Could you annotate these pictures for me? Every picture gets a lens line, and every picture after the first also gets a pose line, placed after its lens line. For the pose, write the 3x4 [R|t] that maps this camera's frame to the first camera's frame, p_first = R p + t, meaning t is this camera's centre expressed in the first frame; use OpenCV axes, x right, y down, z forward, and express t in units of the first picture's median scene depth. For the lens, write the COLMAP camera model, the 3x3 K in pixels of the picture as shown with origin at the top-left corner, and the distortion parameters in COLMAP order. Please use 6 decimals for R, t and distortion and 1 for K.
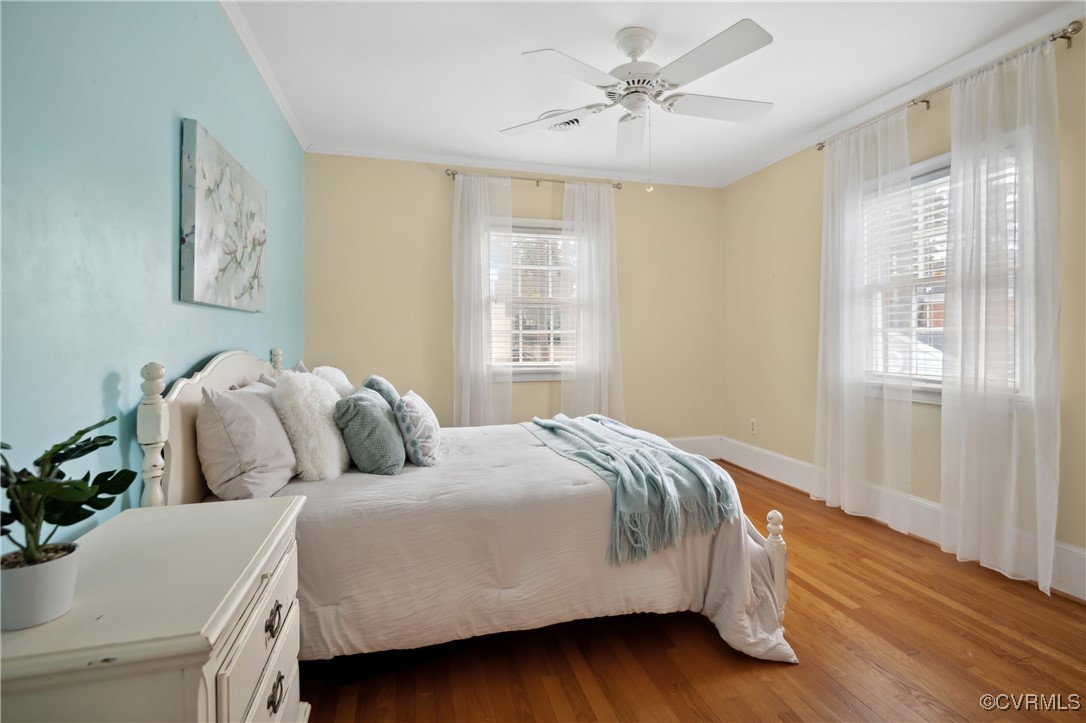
lens RADIAL K [[514.6, 0, 546.3], [0, 514.6, 338.8], [0, 0, 1]] dist [-0.001799, -0.000438]
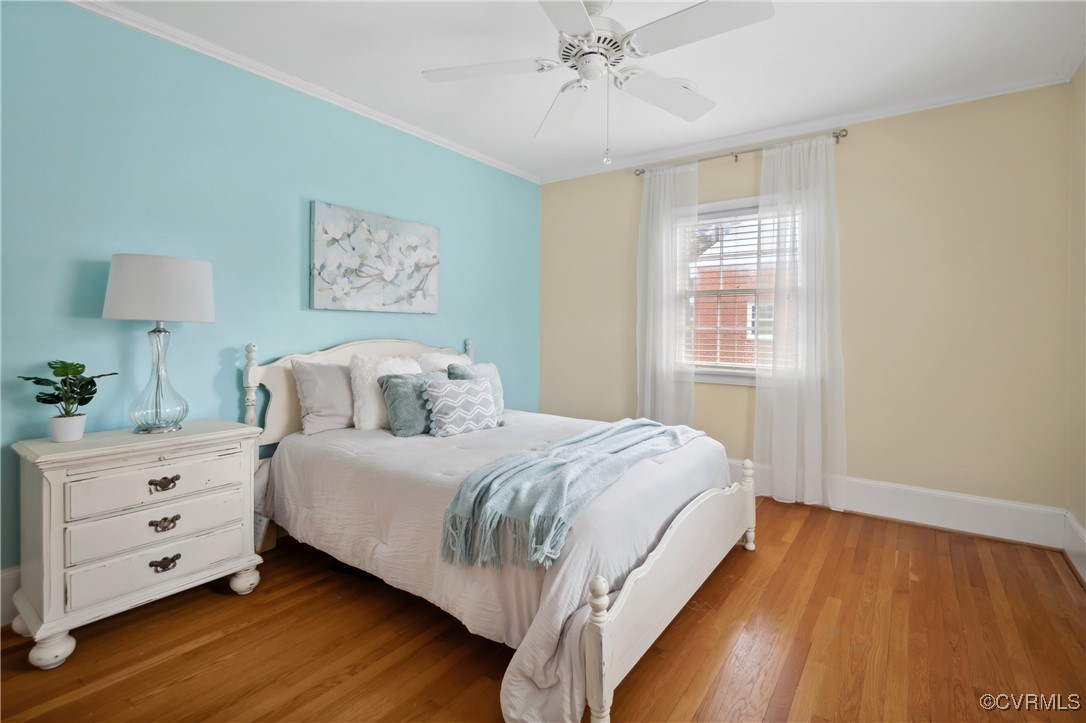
lens RADIAL K [[487.6, 0, 543.7], [0, 487.6, 330.7], [0, 0, 1]] dist [0.001308, -0.000045]
pose [[0.646325, 0.008439, -0.763016, 0.434677], [-0.014425, 0.999895, -0.001159, -0.004245], [0.762926, 0.011756, 0.646379, 0.232719]]
